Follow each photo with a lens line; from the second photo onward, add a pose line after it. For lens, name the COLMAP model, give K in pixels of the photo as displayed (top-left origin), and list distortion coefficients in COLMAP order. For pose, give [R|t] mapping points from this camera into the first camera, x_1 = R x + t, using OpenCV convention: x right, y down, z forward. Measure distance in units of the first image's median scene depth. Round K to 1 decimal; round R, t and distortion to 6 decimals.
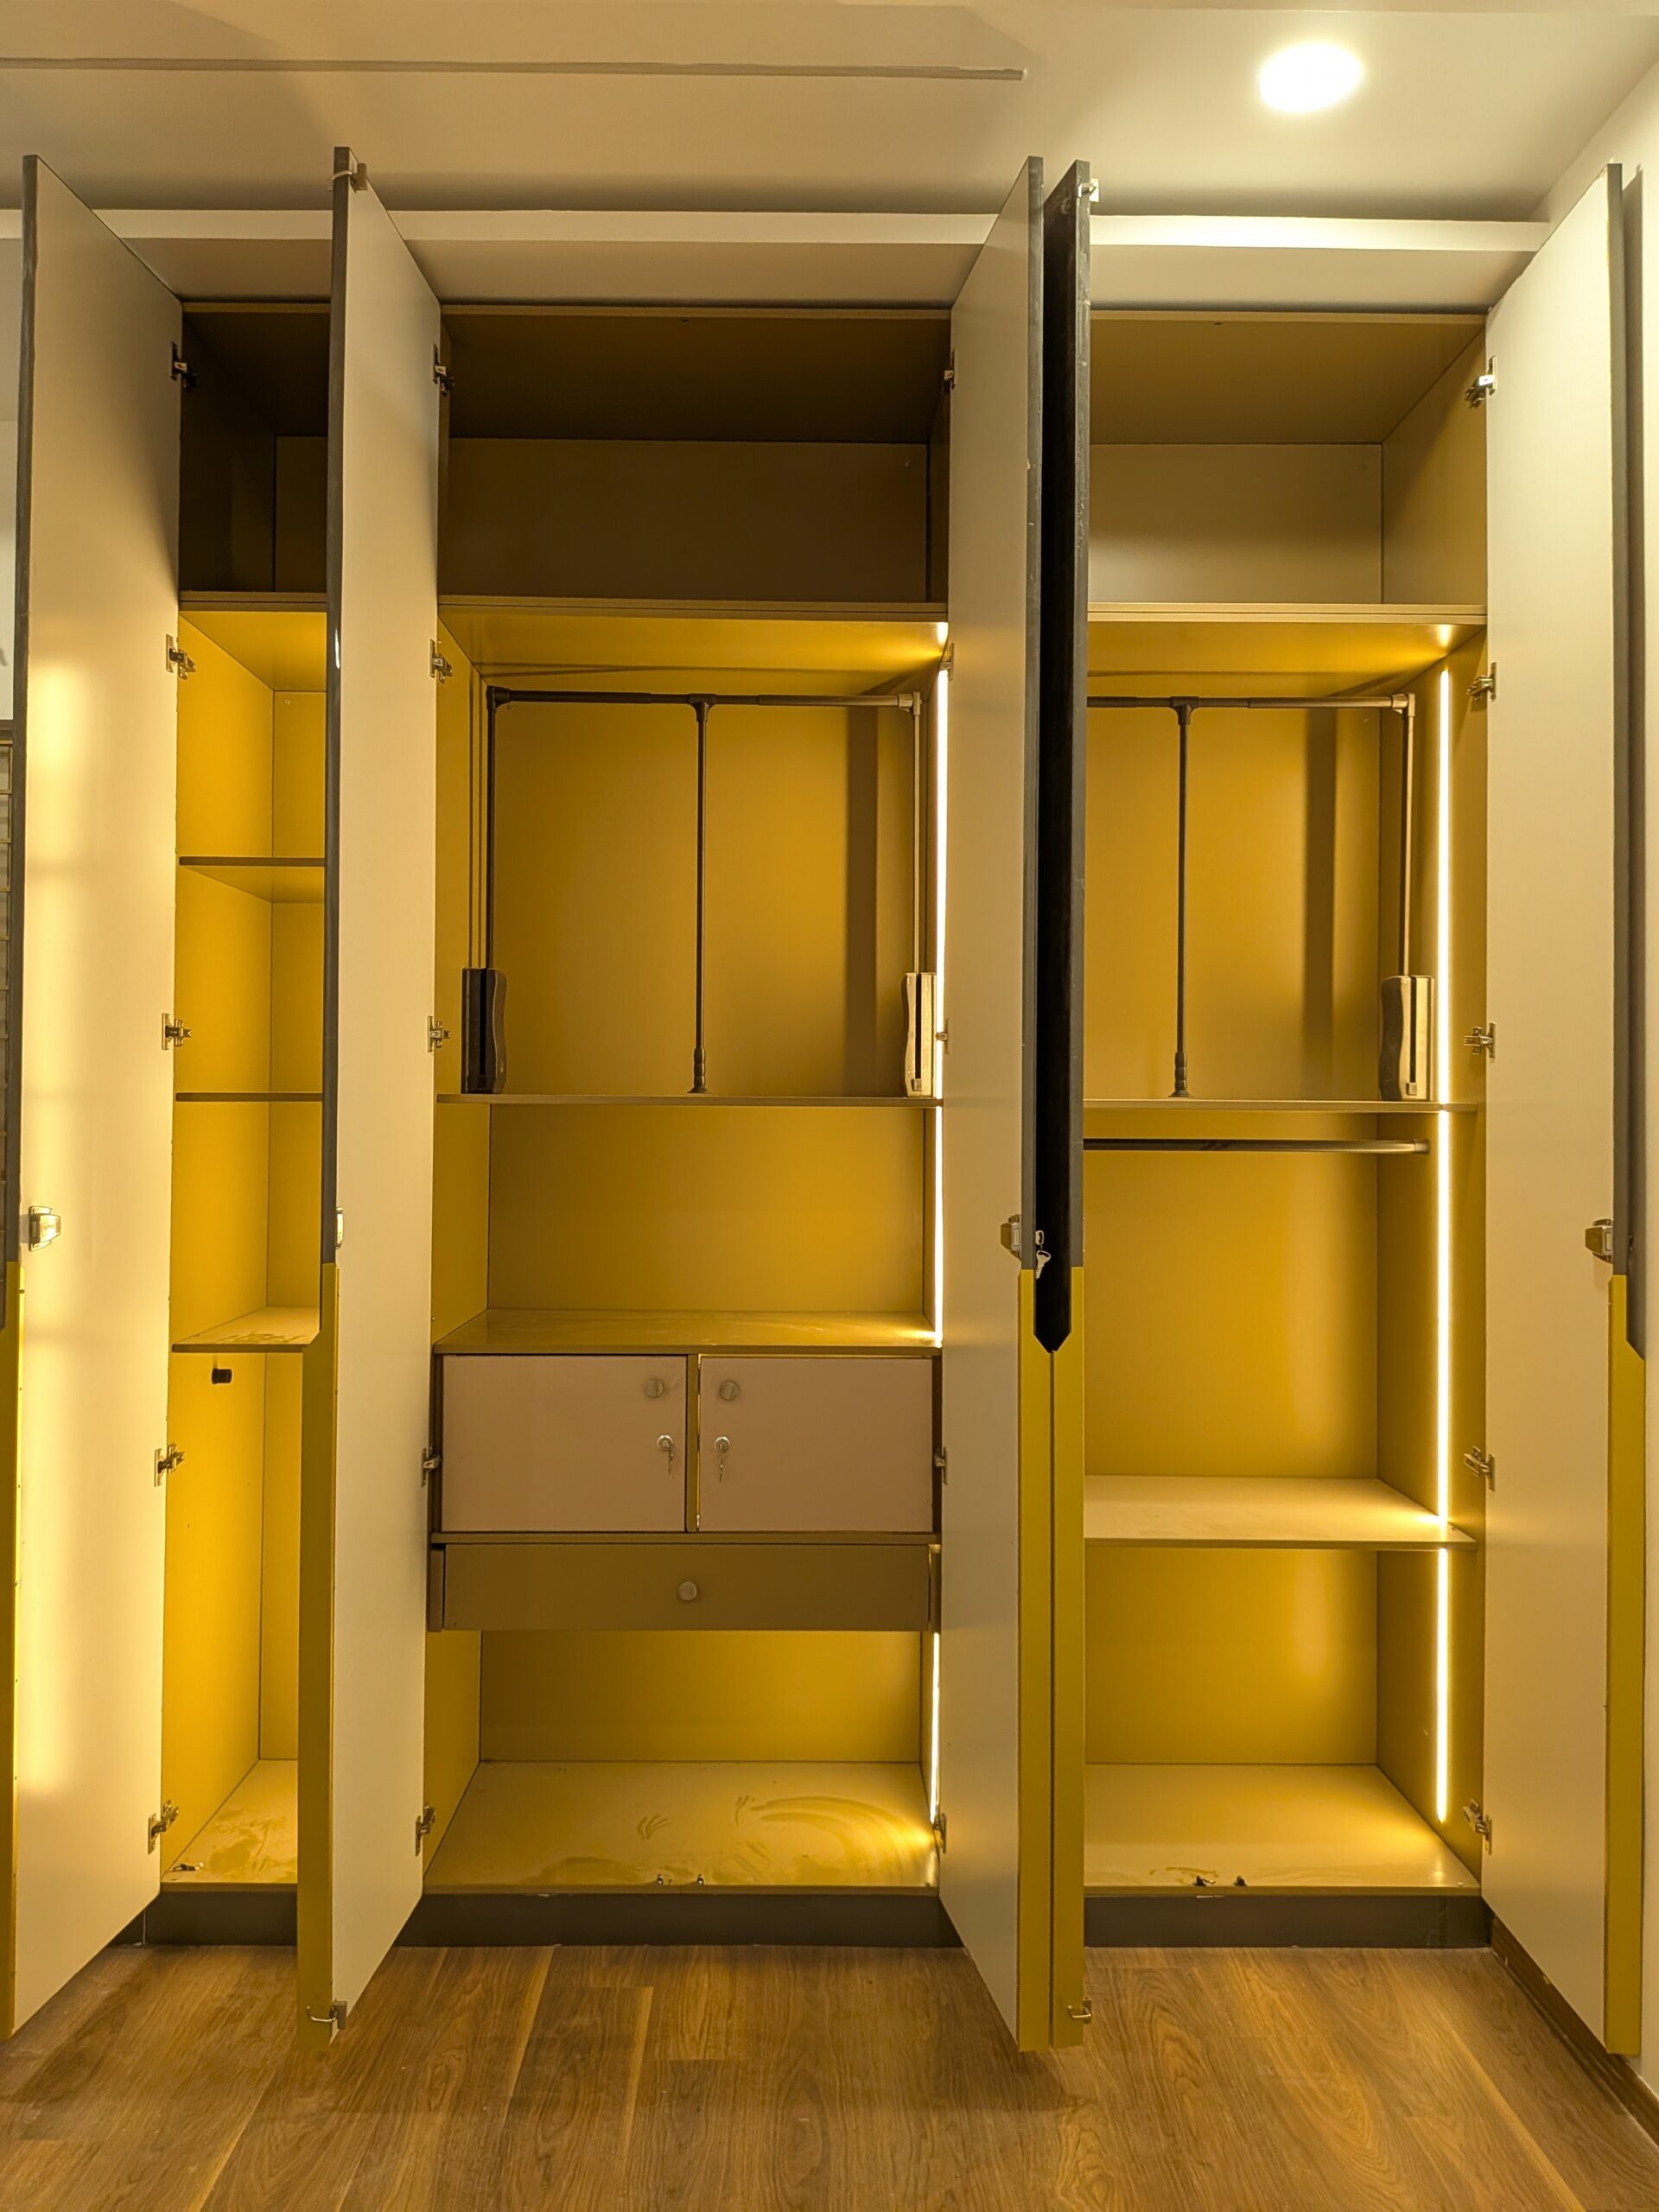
lens RADIAL K [[1630.7, 0, 828.5], [0, 1630.7, 1096.4], [0, 0, 1]] dist [0.014356, -0.041144]
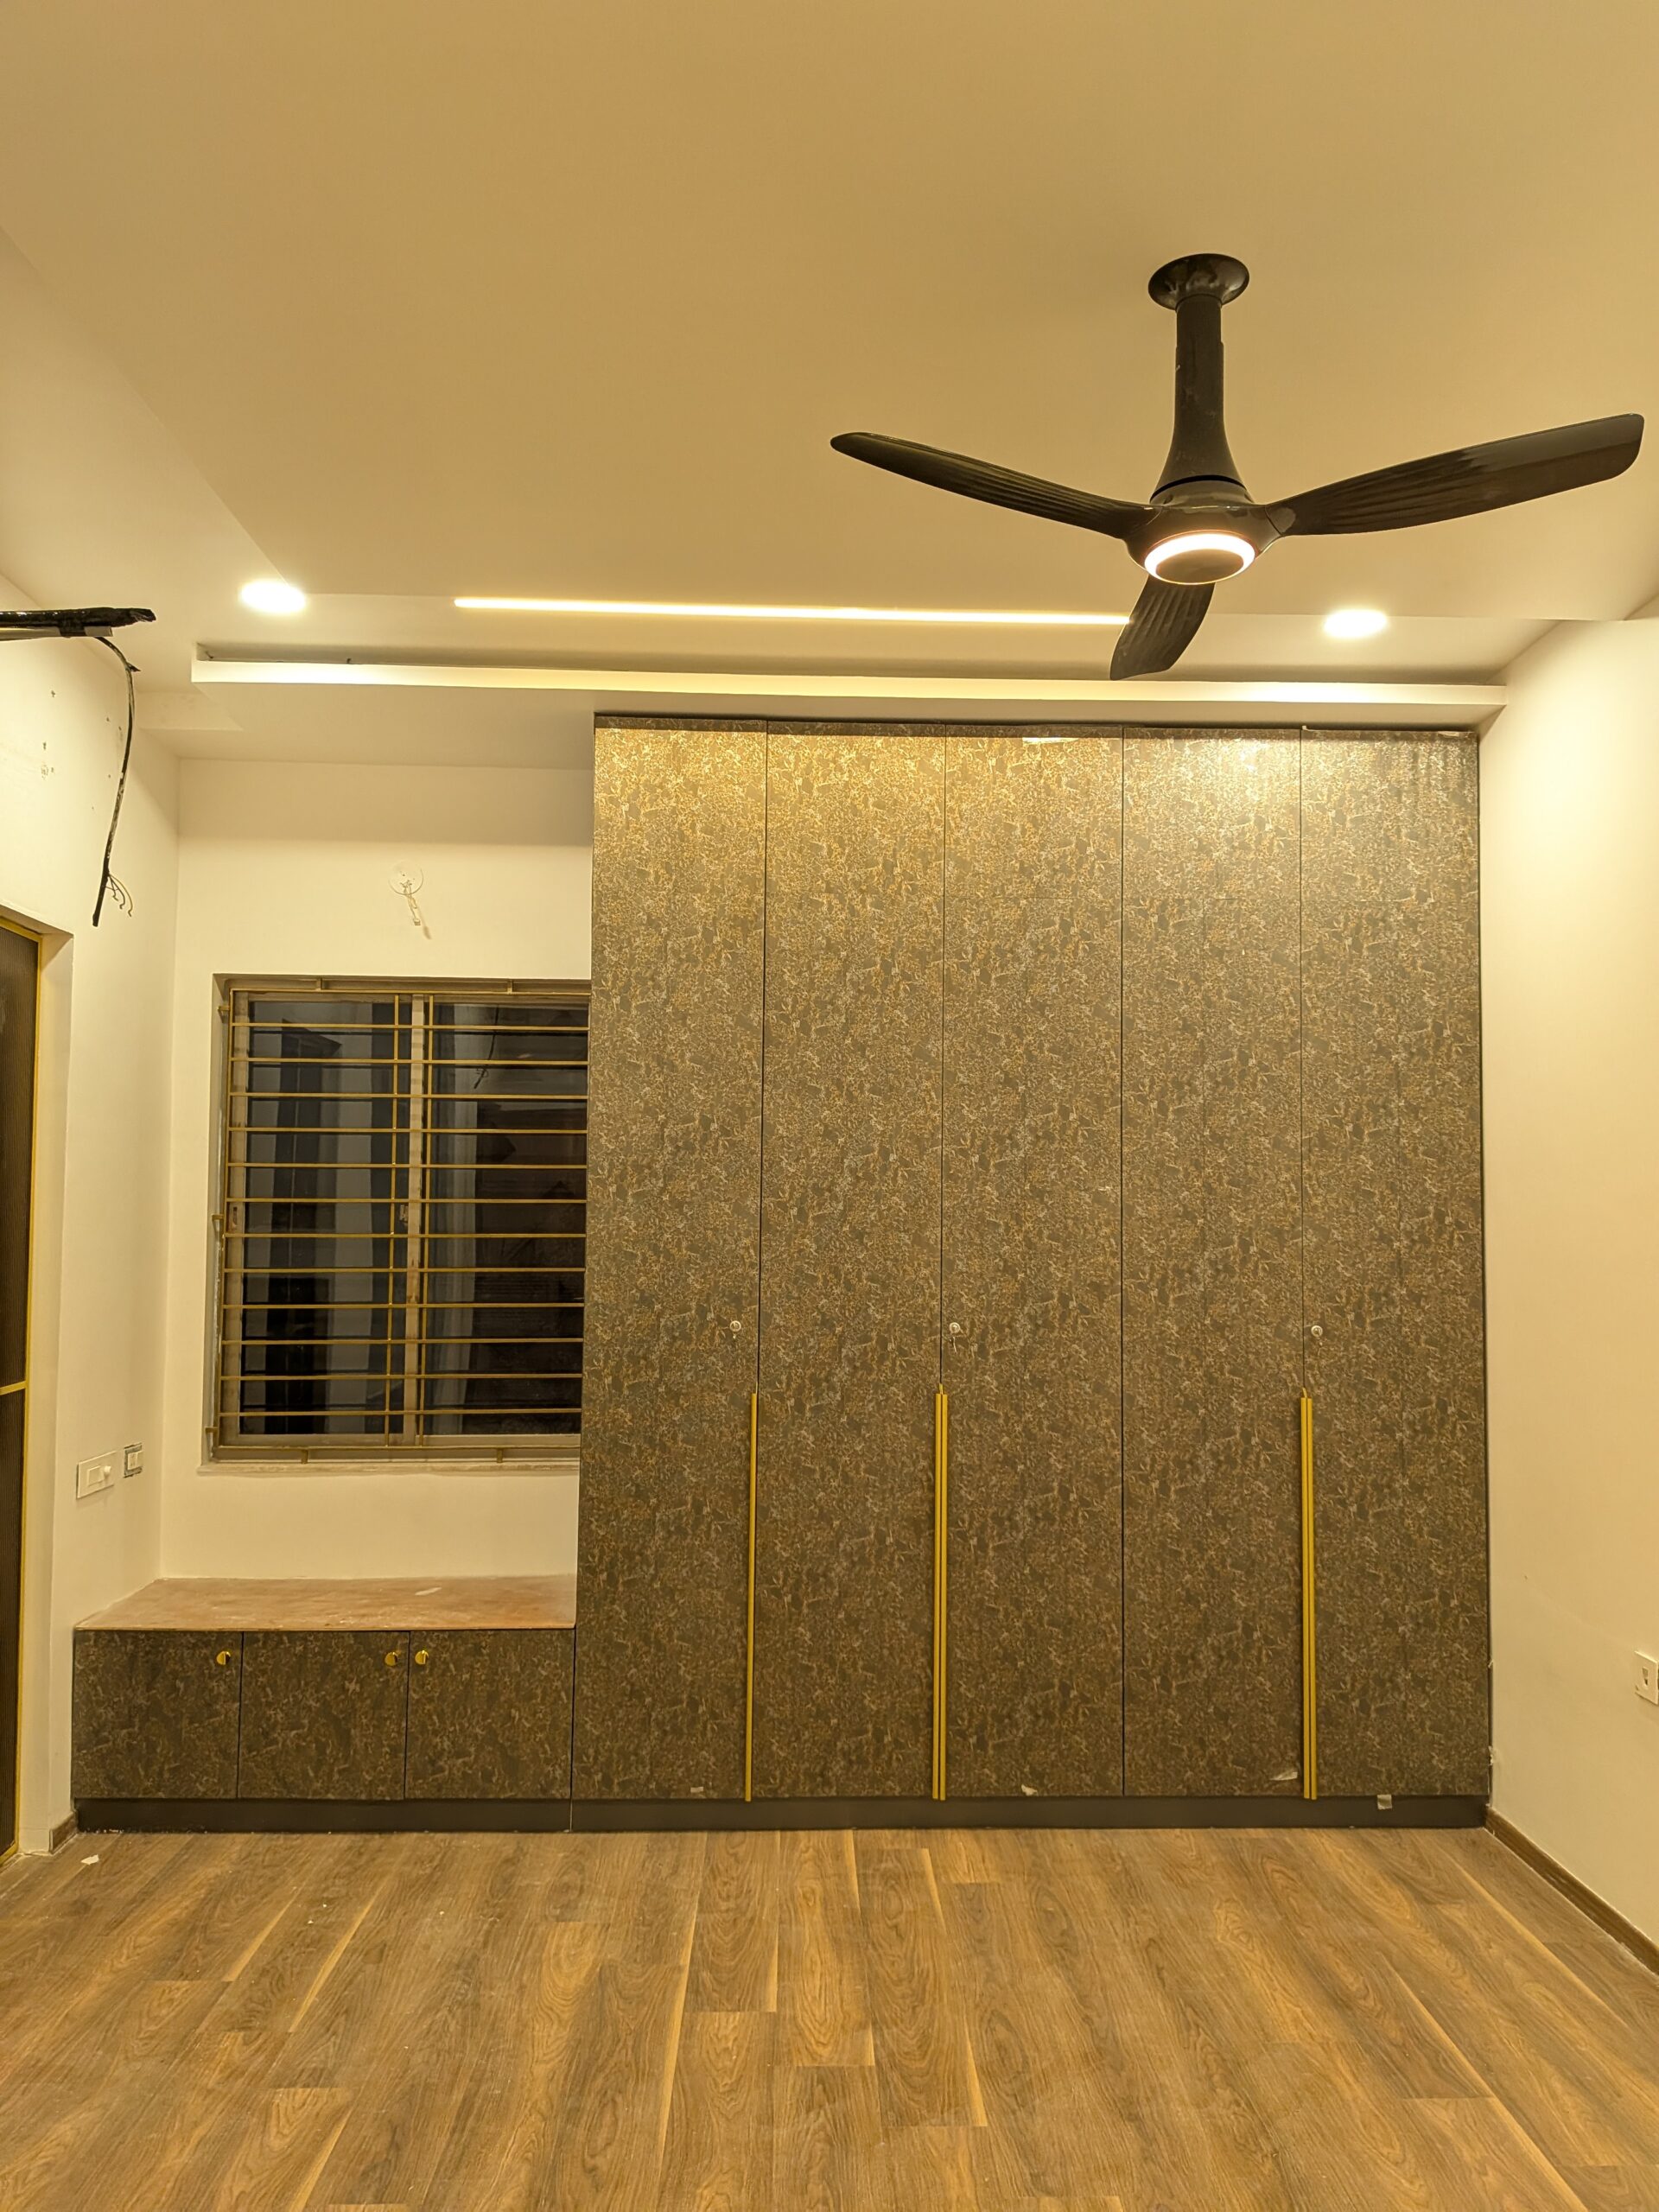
lens RADIAL K [[1630.7, 0, 836.5], [0, 1630.7, 1106.9], [0, 0, 1]] dist [0.014356, -0.041144]
pose [[0.999674, 0.003749, 0.025269, -0.219889], [-0.002207, 0.998147, -0.060801, -0.038077], [-0.025450, 0.060725, 0.997830, -0.504337]]
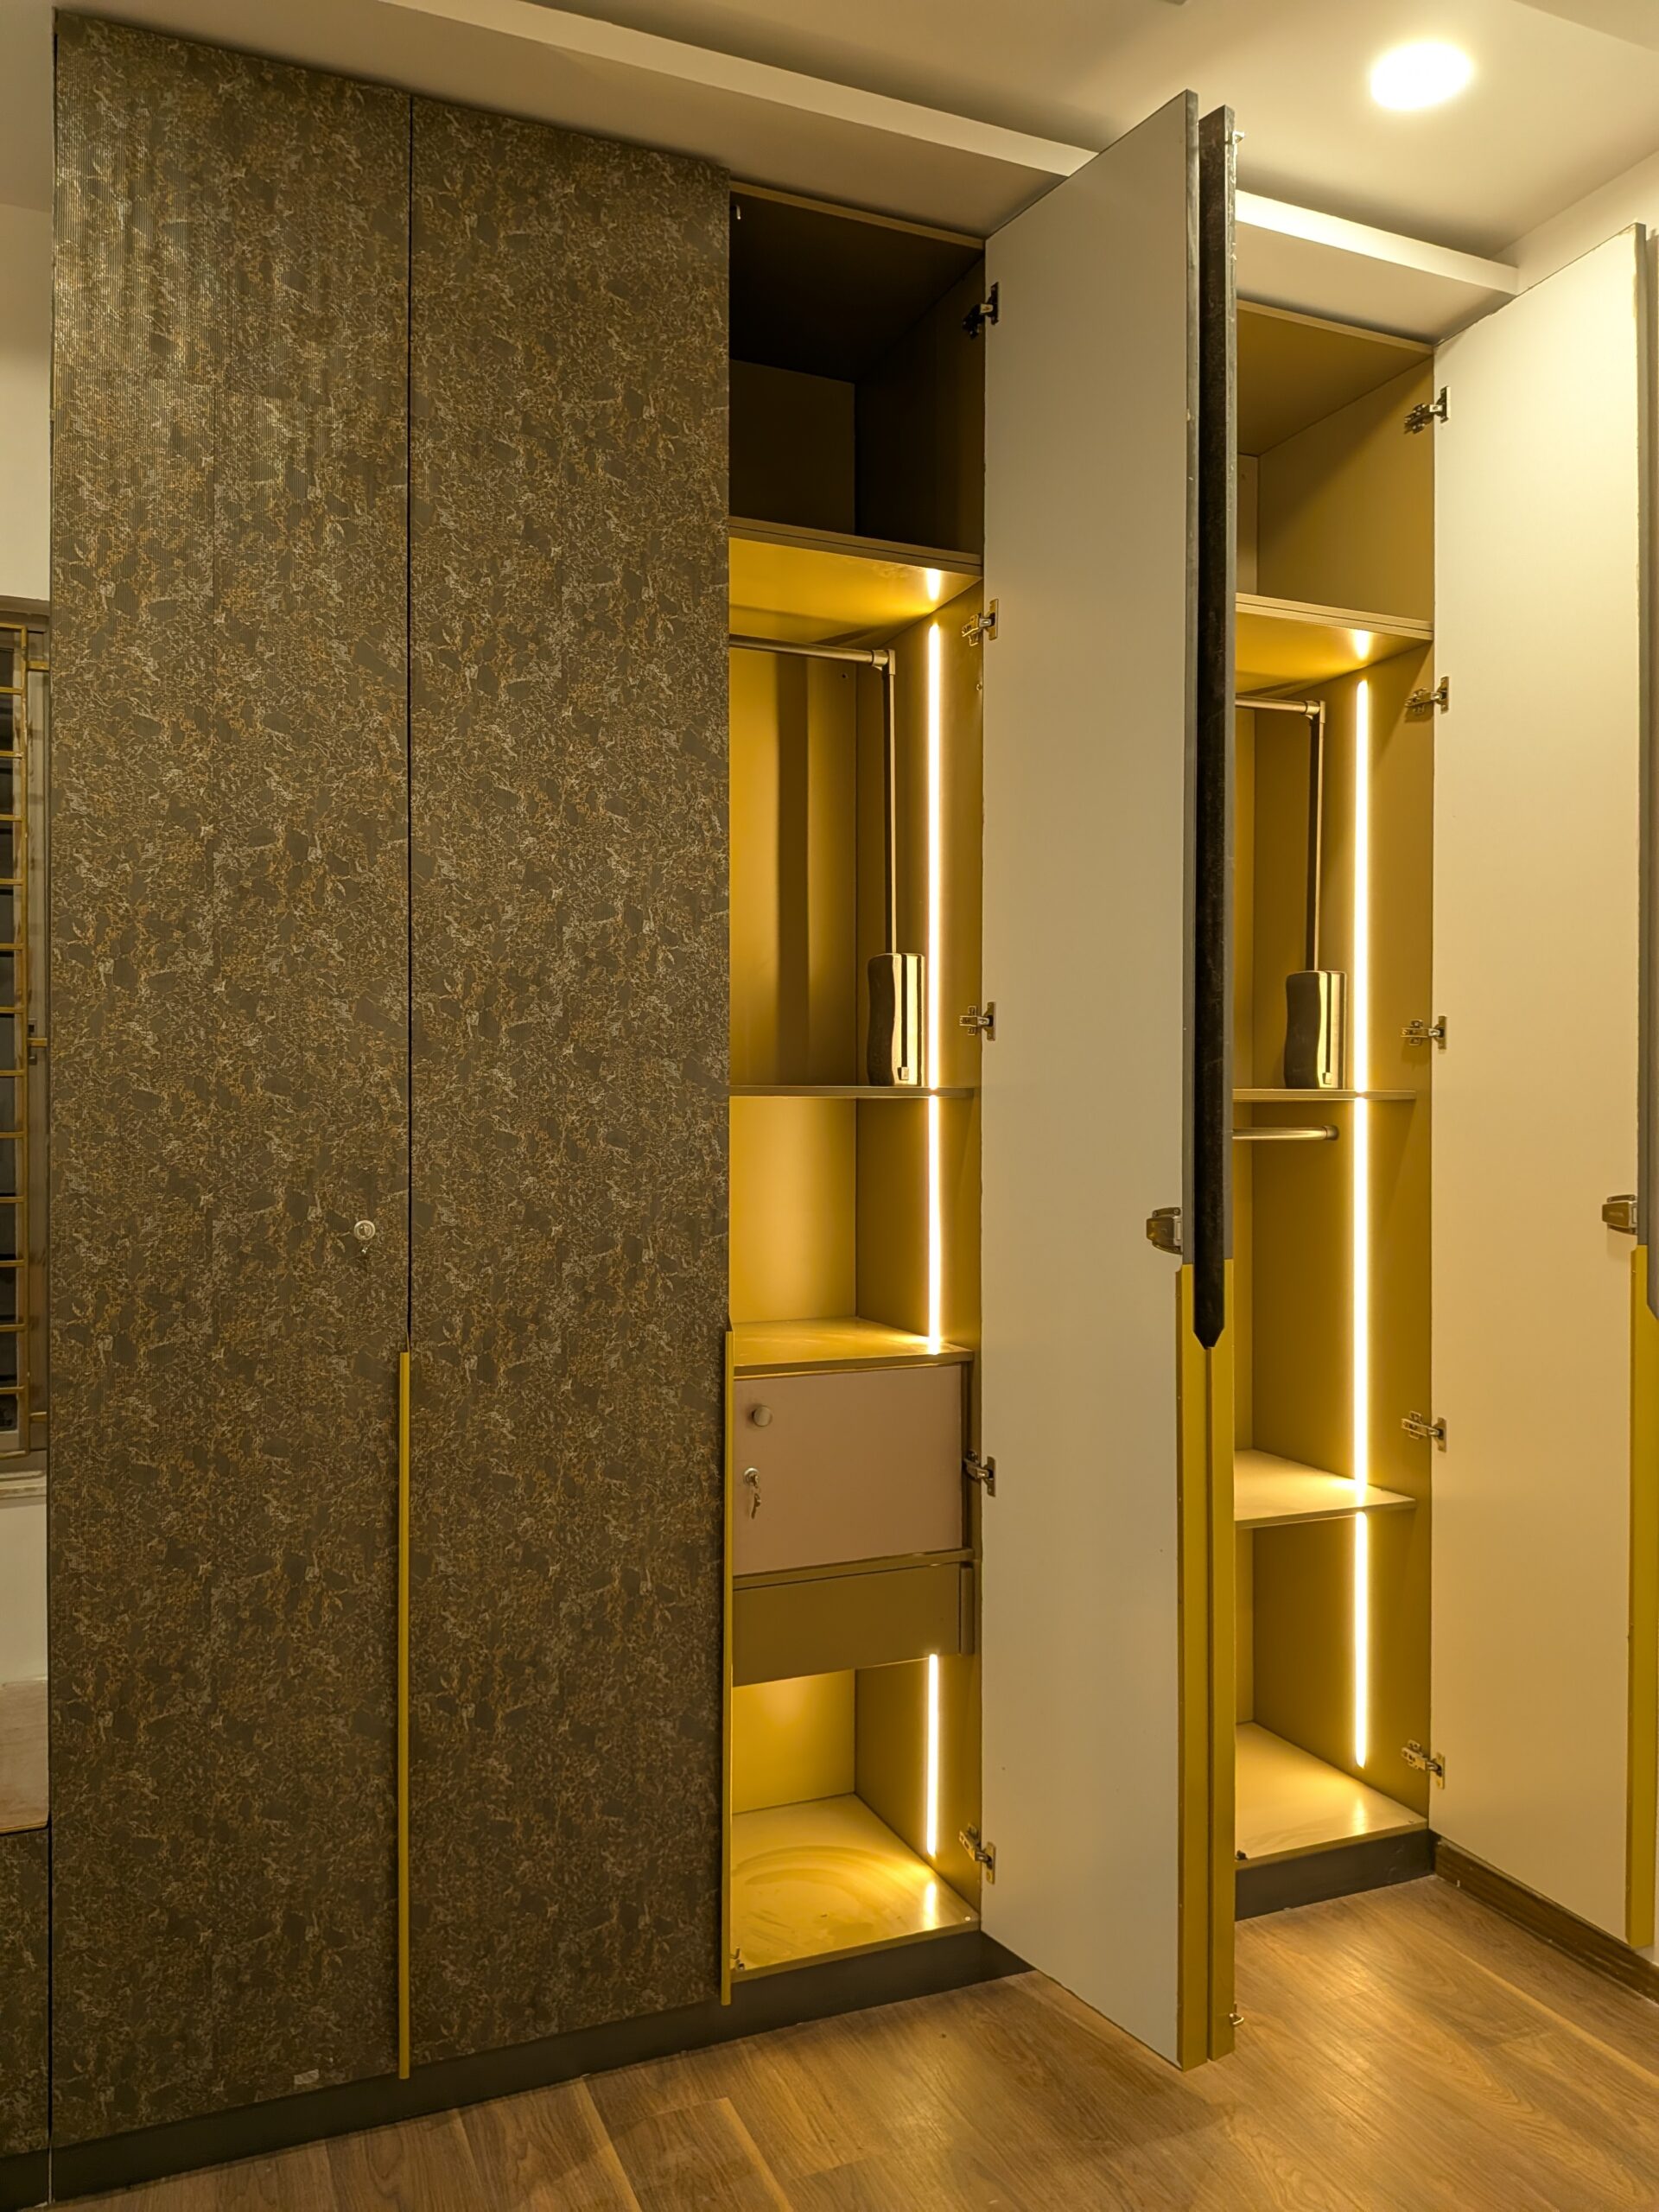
lens RADIAL K [[1630.7, 0, 854.1], [0, 1630.7, 1124.6], [0, 0, 1]] dist [0.014356, -0.041144]
pose [[0.919921, -0.009920, 0.391979, -0.365293], [0.002196, 0.999795, 0.020148, 0.003962], [-0.392098, -0.017674, 0.919753, 0.166094]]
